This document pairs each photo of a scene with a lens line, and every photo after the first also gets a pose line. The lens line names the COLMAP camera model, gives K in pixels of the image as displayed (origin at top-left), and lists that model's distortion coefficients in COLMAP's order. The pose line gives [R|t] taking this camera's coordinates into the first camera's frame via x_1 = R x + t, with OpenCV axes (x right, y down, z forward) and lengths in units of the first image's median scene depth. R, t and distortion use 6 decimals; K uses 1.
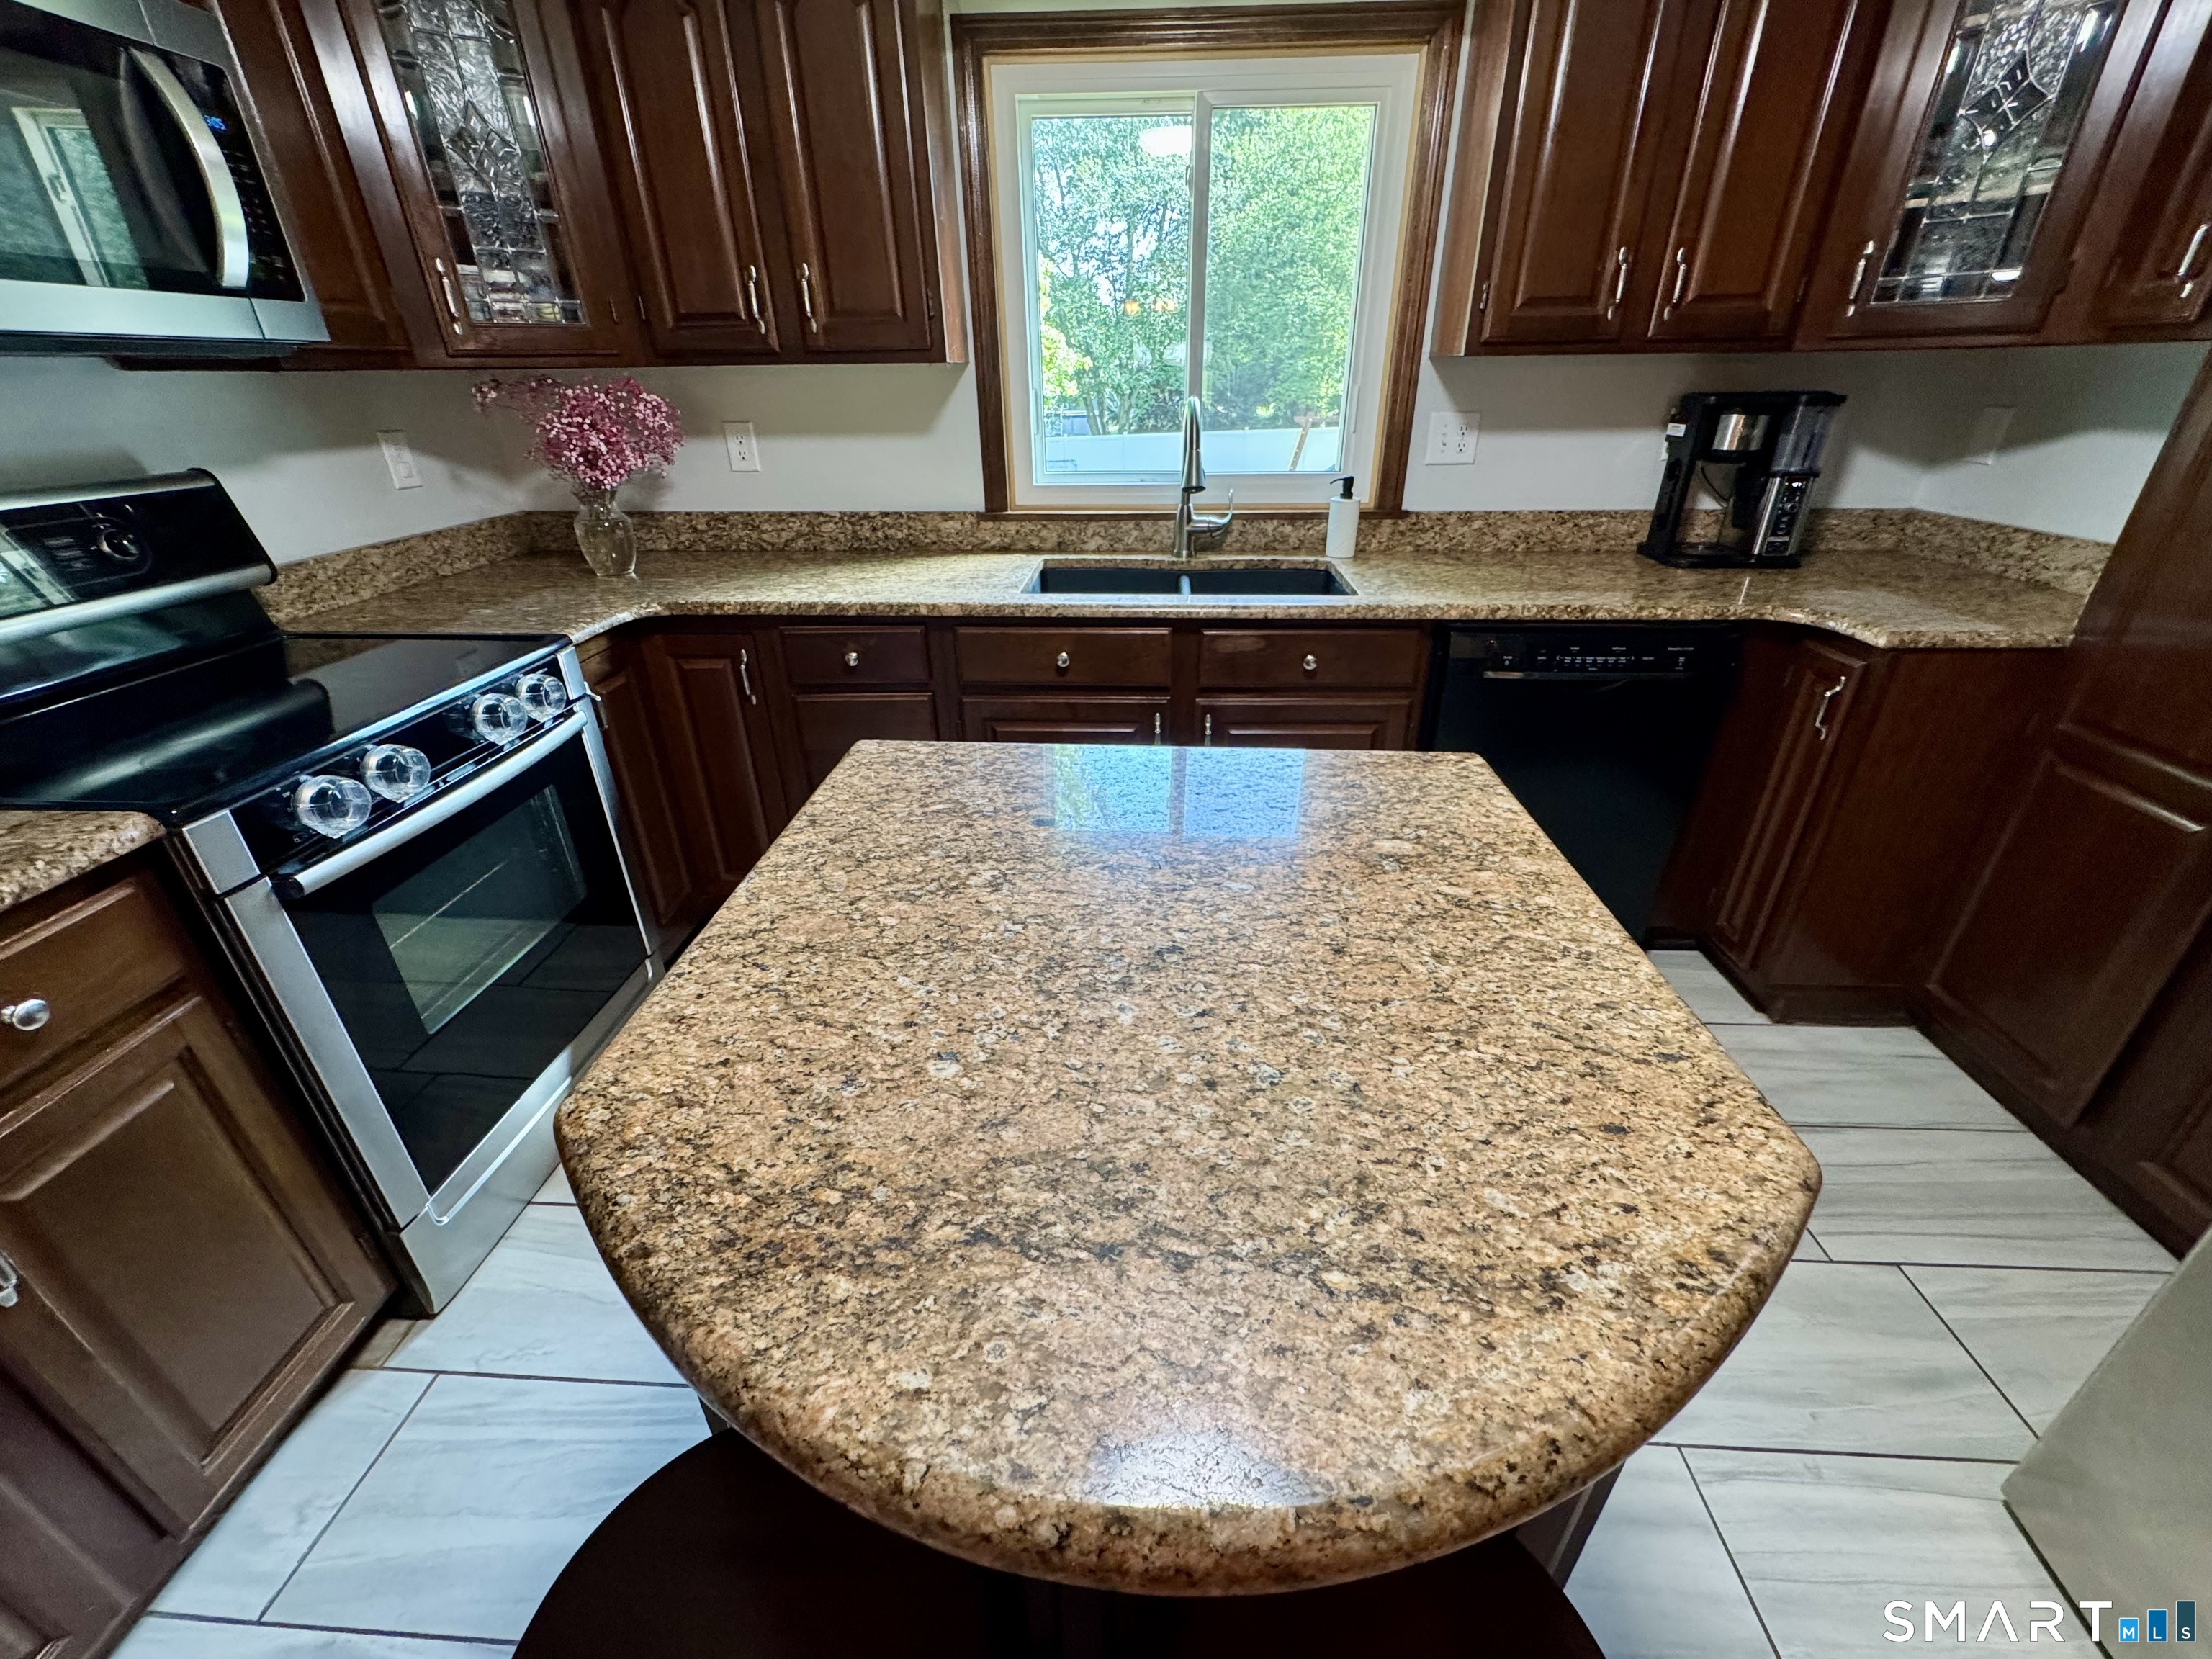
lens RADIAL K [[919.5, 0, 1105.4], [0, 919.5, 851.5], [0, 0, 1]] dist [-0.005554, 0.000359]
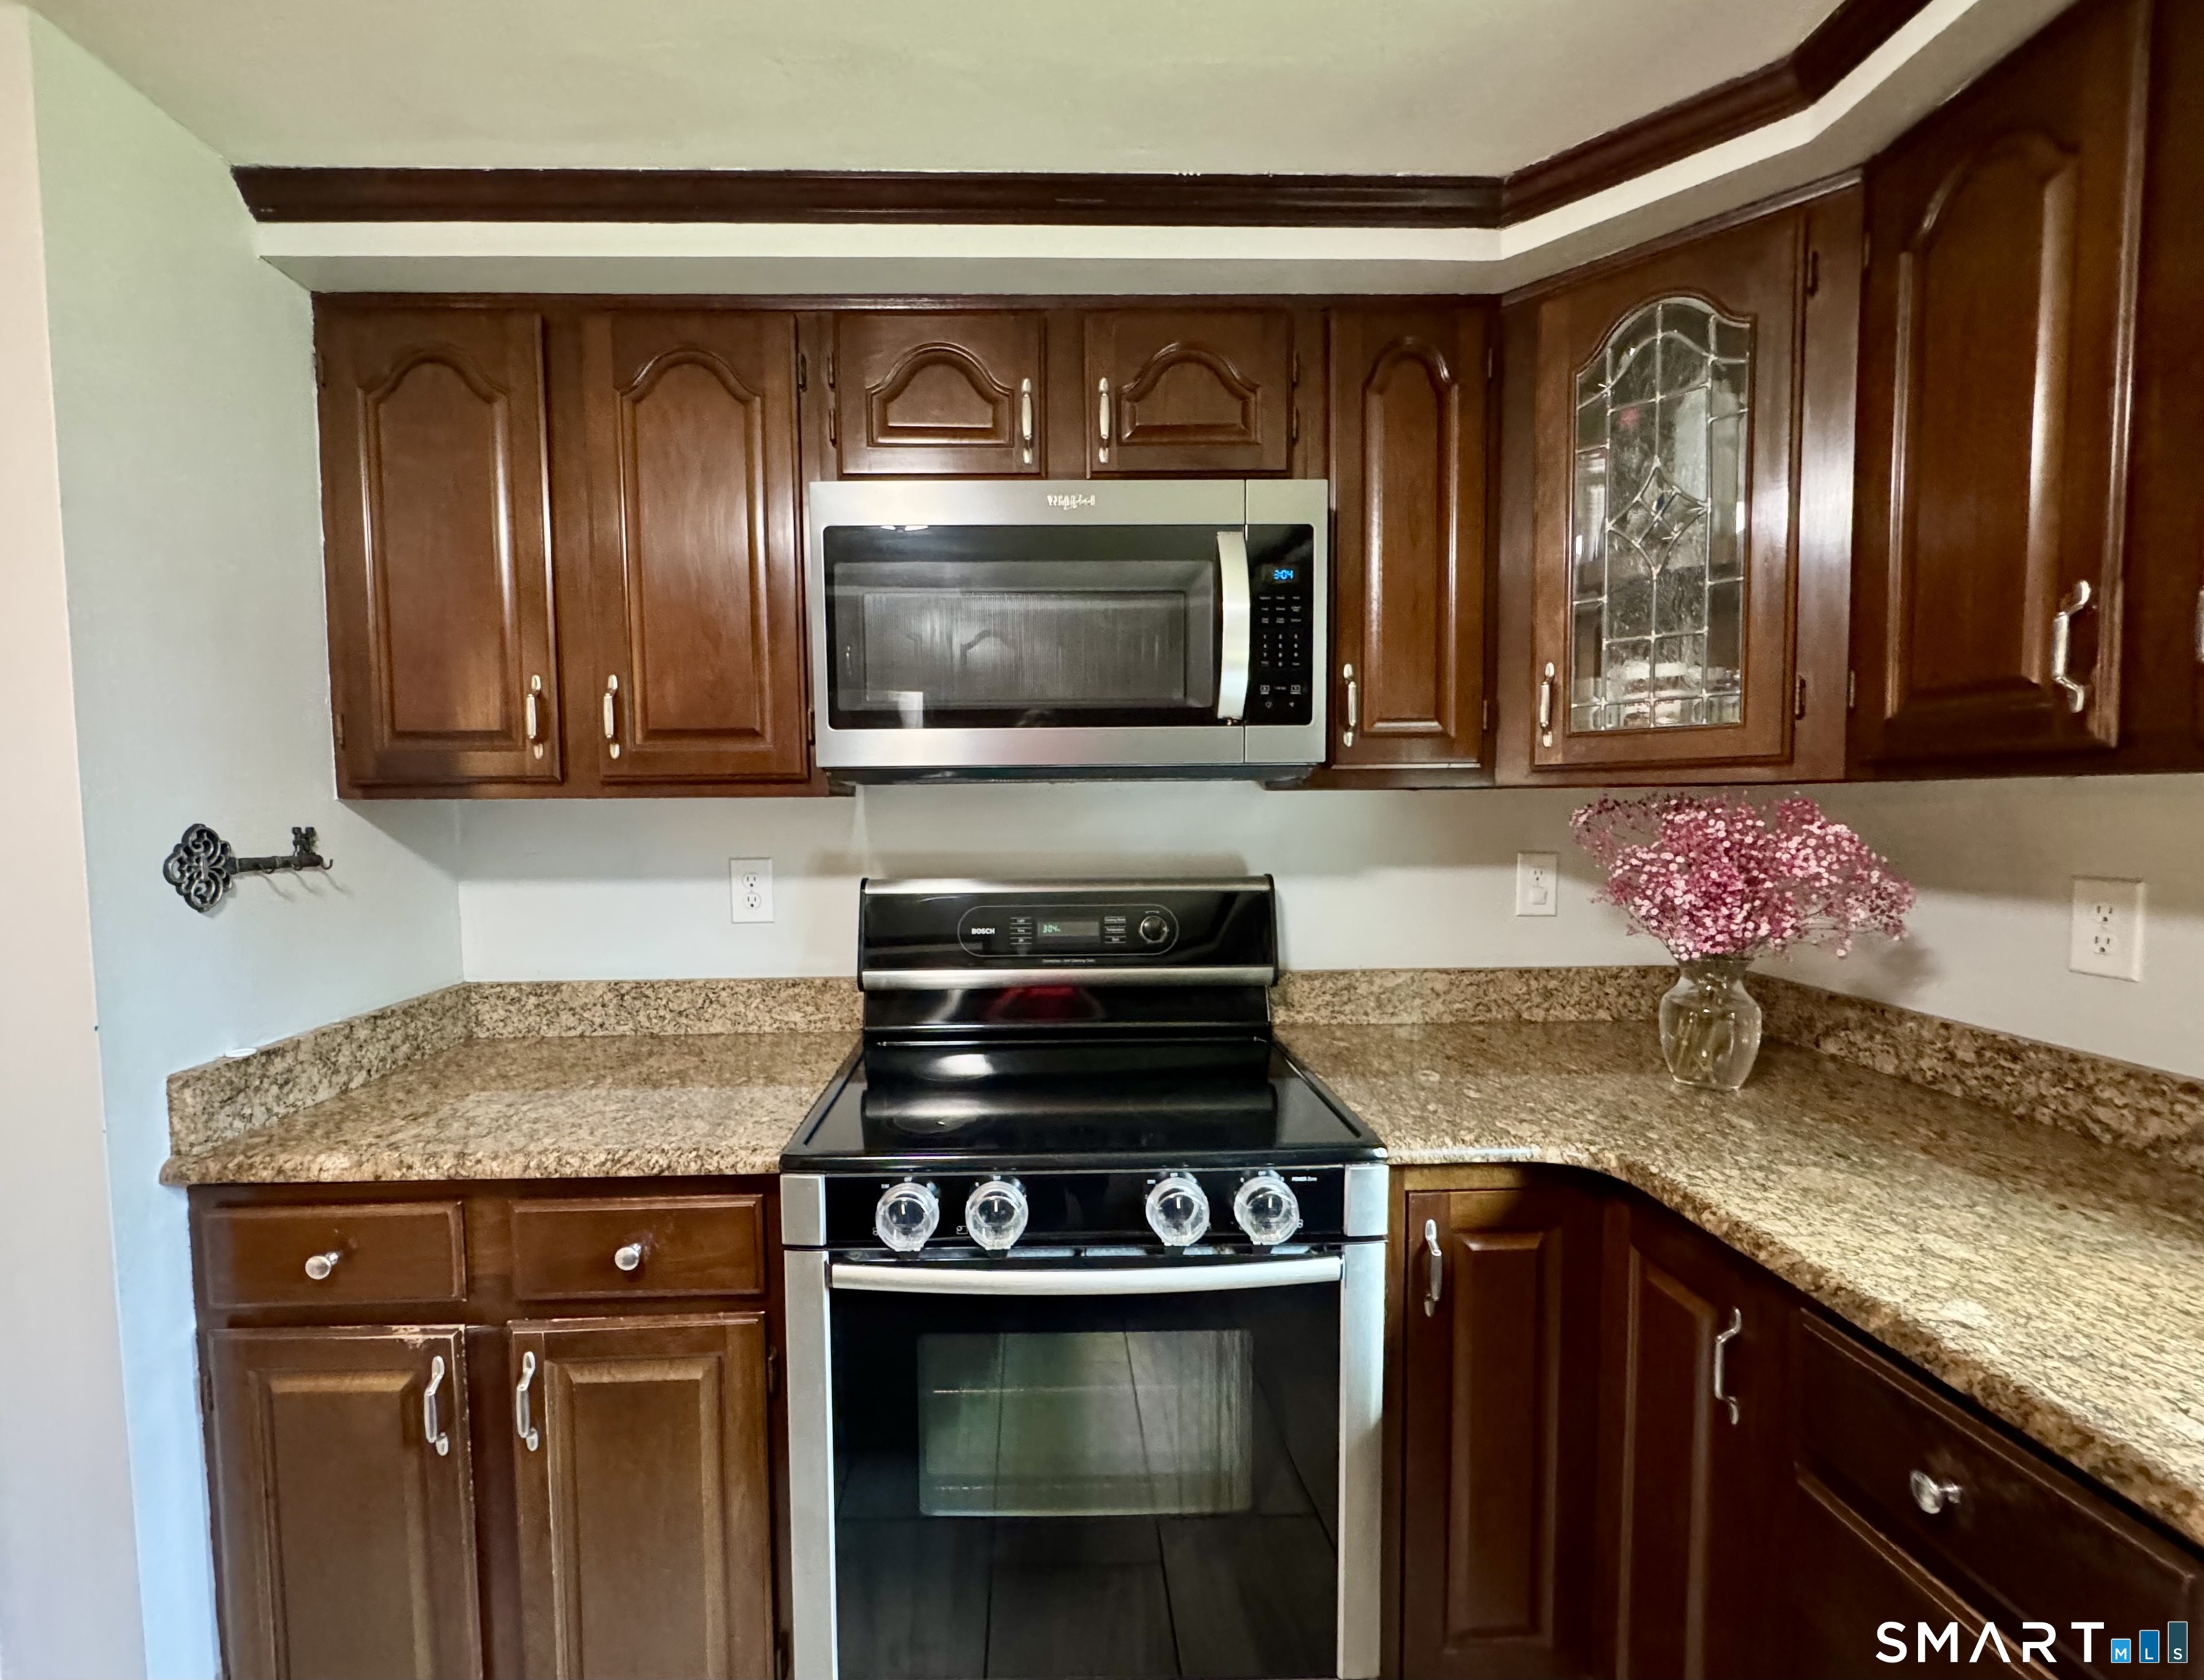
lens RADIAL K [[956.7, 0, 1040.8], [0, 956.7, 860.4], [0, 0, 1]] dist [-0.002670, 0.000841]
pose [[0.075592, 0.071728, -0.994556, 0.058190], [-0.453736, 0.890639, 0.029747, -0.276462], [0.887924, 0.449018, 0.099871, 0.519688]]
